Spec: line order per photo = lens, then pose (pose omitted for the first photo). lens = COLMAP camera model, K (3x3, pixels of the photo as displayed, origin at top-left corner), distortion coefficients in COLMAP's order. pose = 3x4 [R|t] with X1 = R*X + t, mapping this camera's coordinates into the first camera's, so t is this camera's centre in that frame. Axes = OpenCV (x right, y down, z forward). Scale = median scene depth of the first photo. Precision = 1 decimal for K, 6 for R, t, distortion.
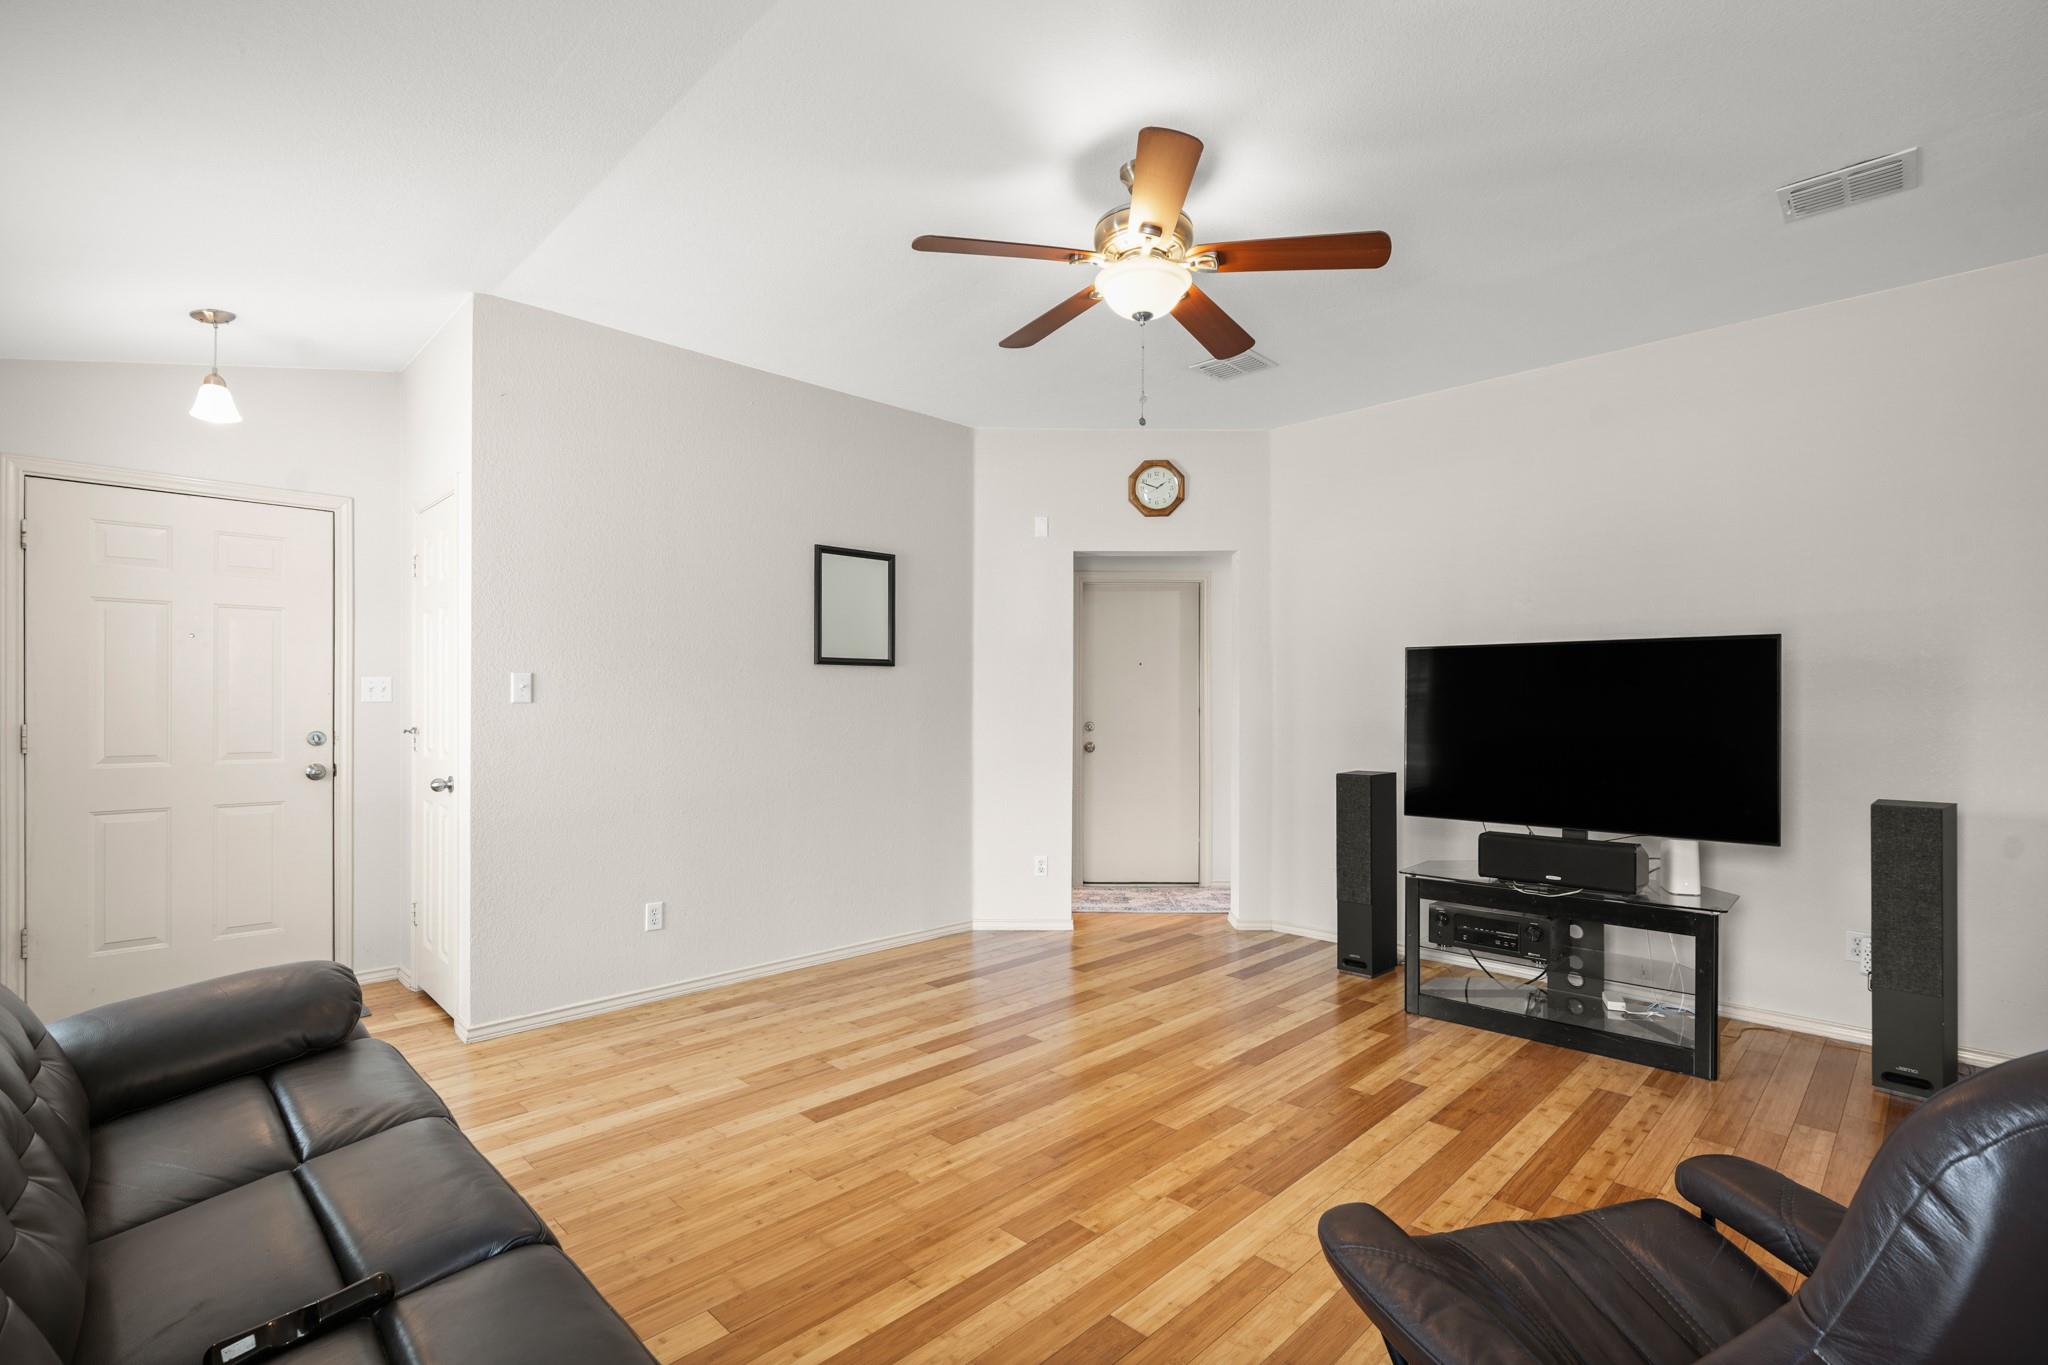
lens RADIAL K [[933.7, 0, 1019.7], [0, 933.7, 692.9], [0, 0, 1]] dist [-0.001360, -0.000314]
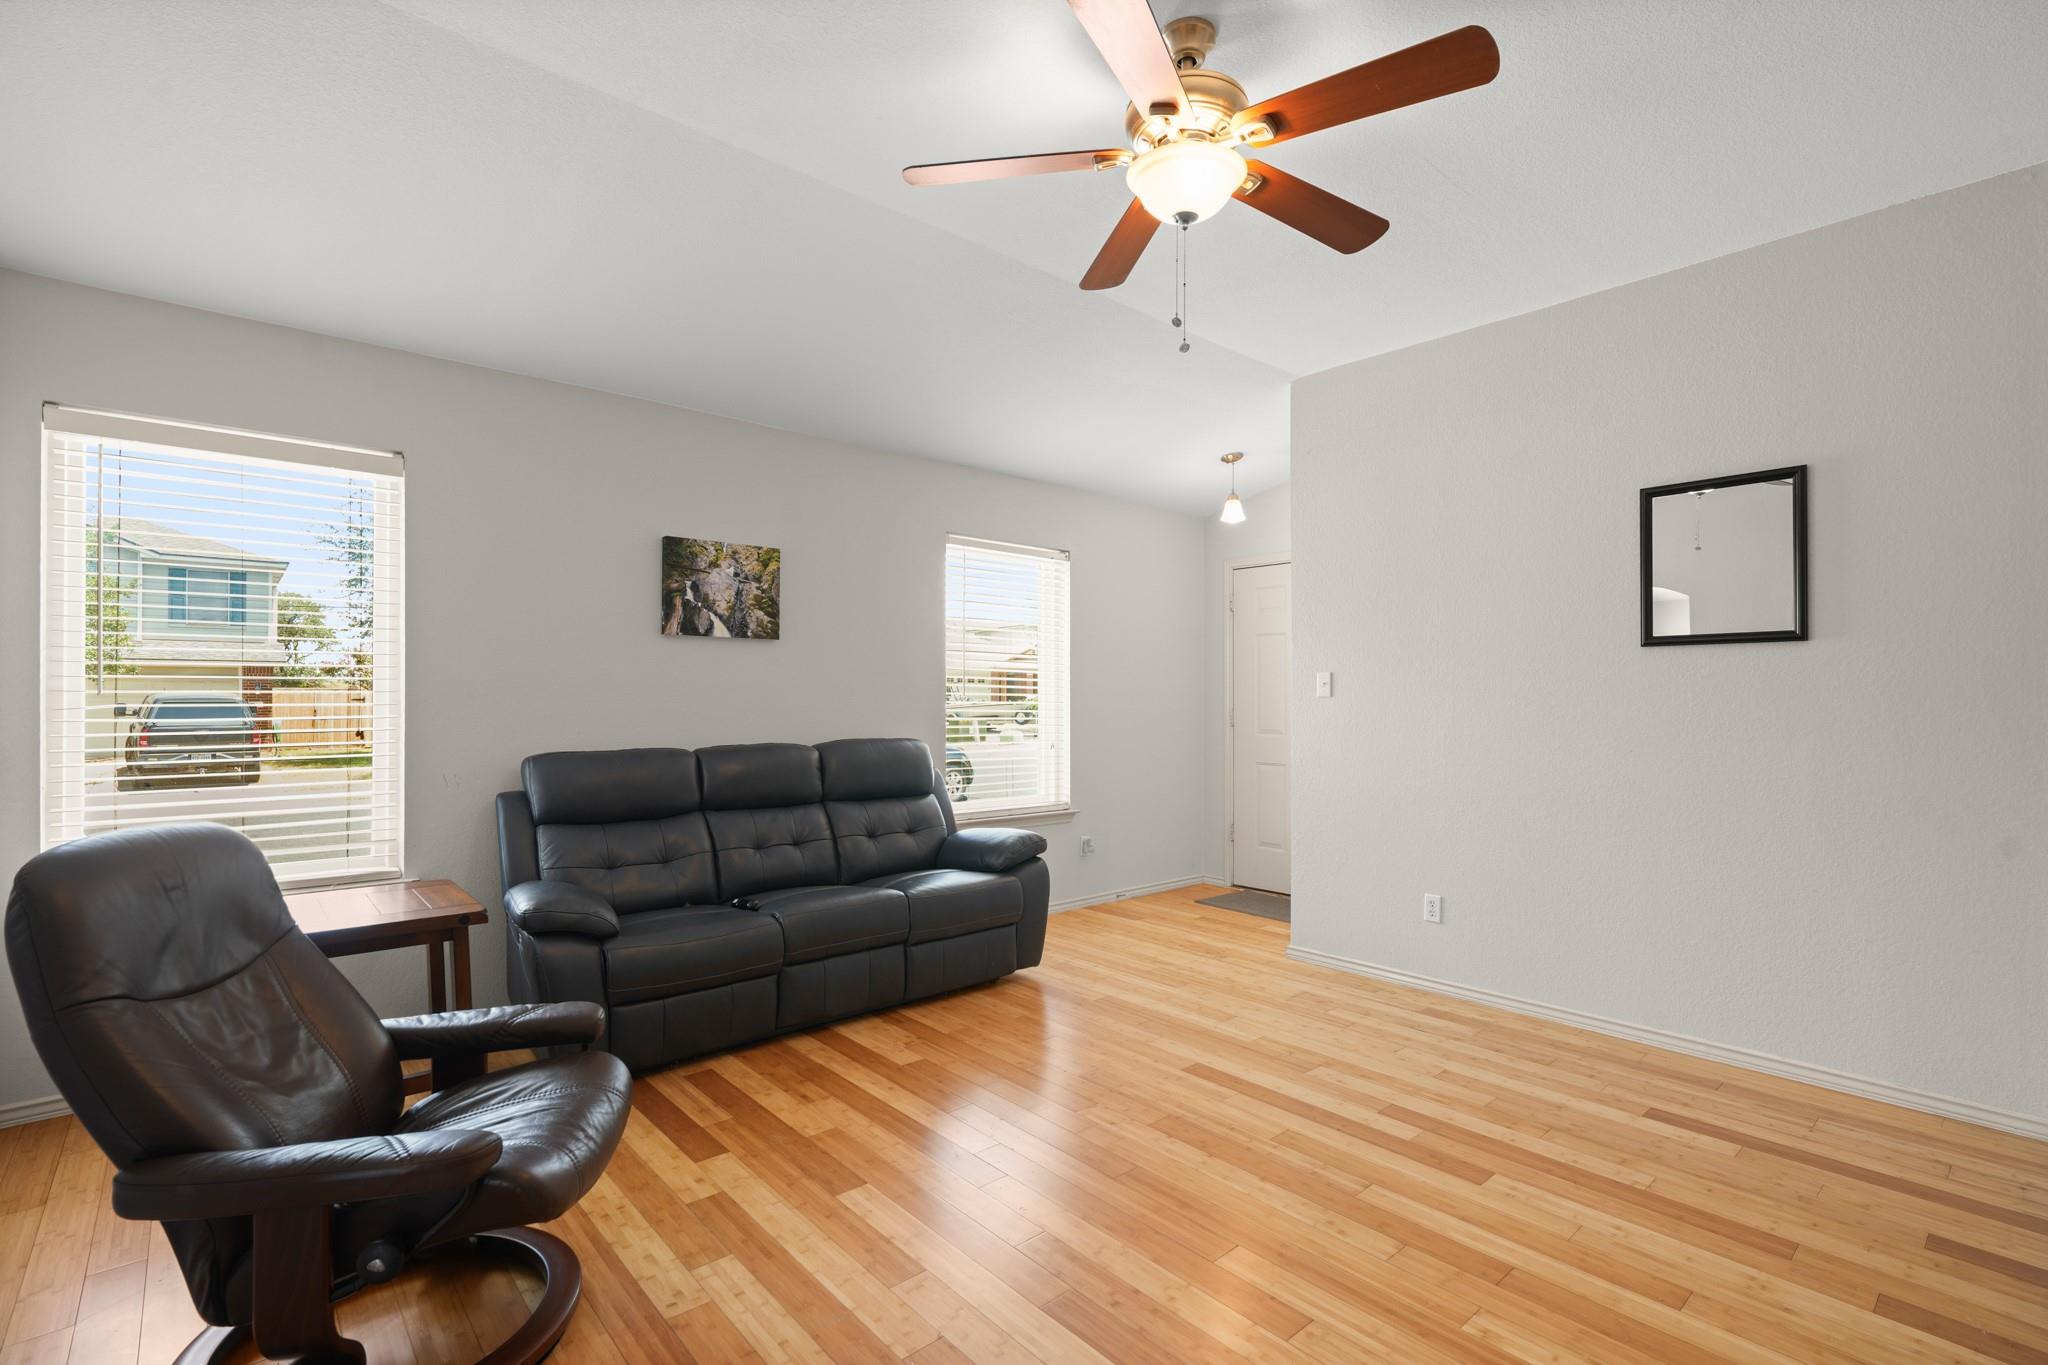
lens RADIAL K [[933.7, 0, 1027.6], [0, 933.7, 687.6], [0, 0, 1]] dist [-0.001360, -0.000314]
pose [[-0.054988, -0.010718, -0.998429, 0.712628], [0.008937, 0.999897, -0.011226, 0.008235], [0.998447, -0.009540, -0.054887, 0.682388]]
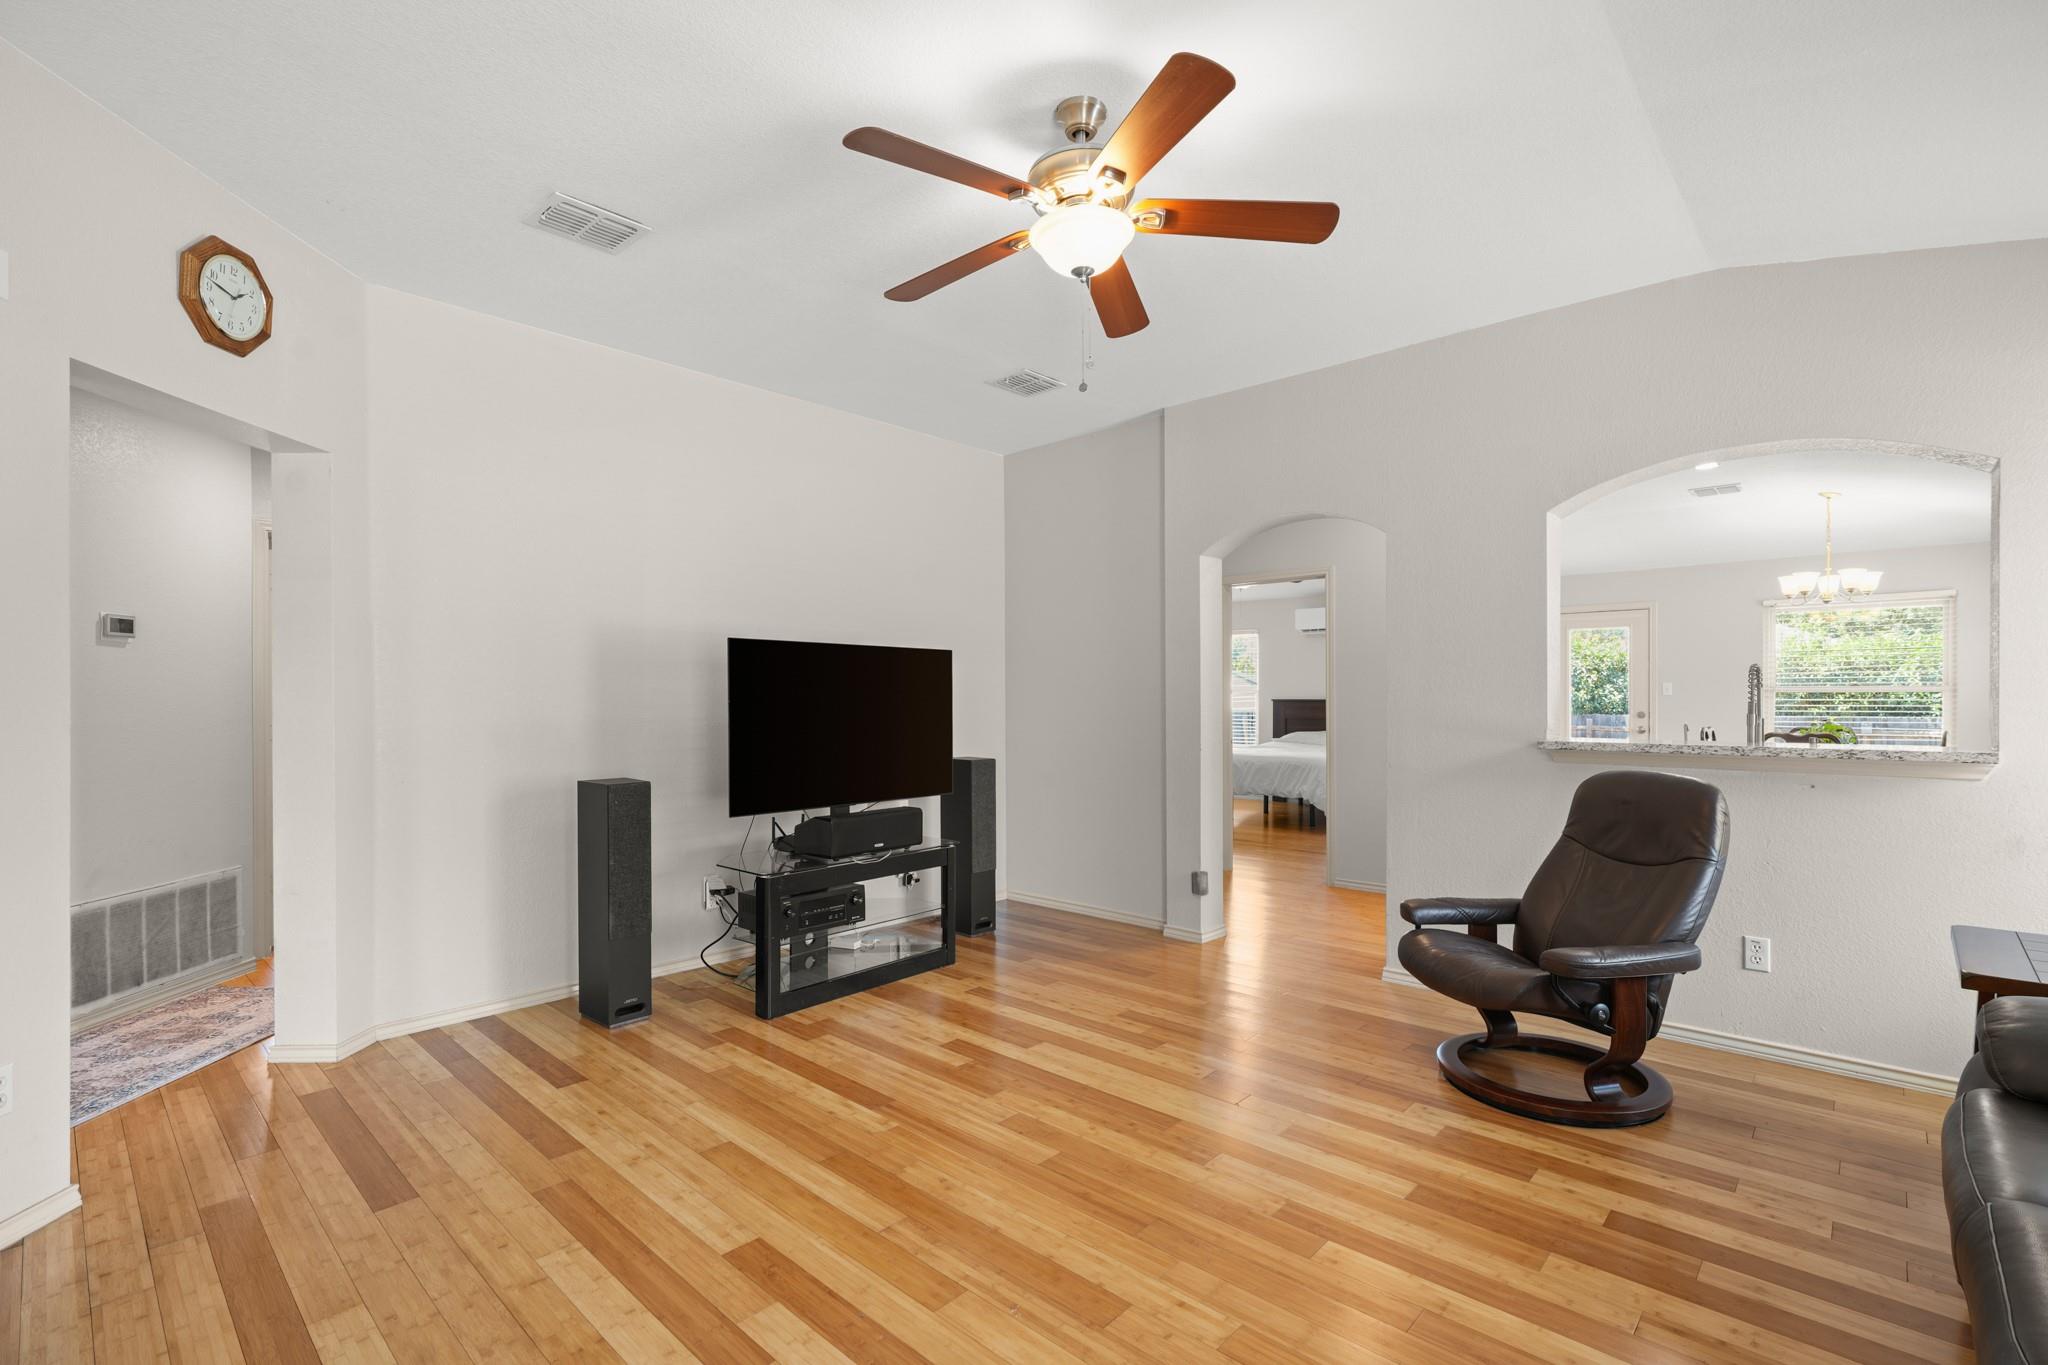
lens RADIAL K [[933.7, 0, 1020.6], [0, 933.7, 696.7], [0, 0, 1]] dist [-0.001360, -0.000314]
pose [[-0.034088, -0.000536, 0.999419, -0.586256], [-0.011073, 0.999939, 0.000158, 0.007215], [-0.999357, -0.011061, -0.034092, 0.820821]]
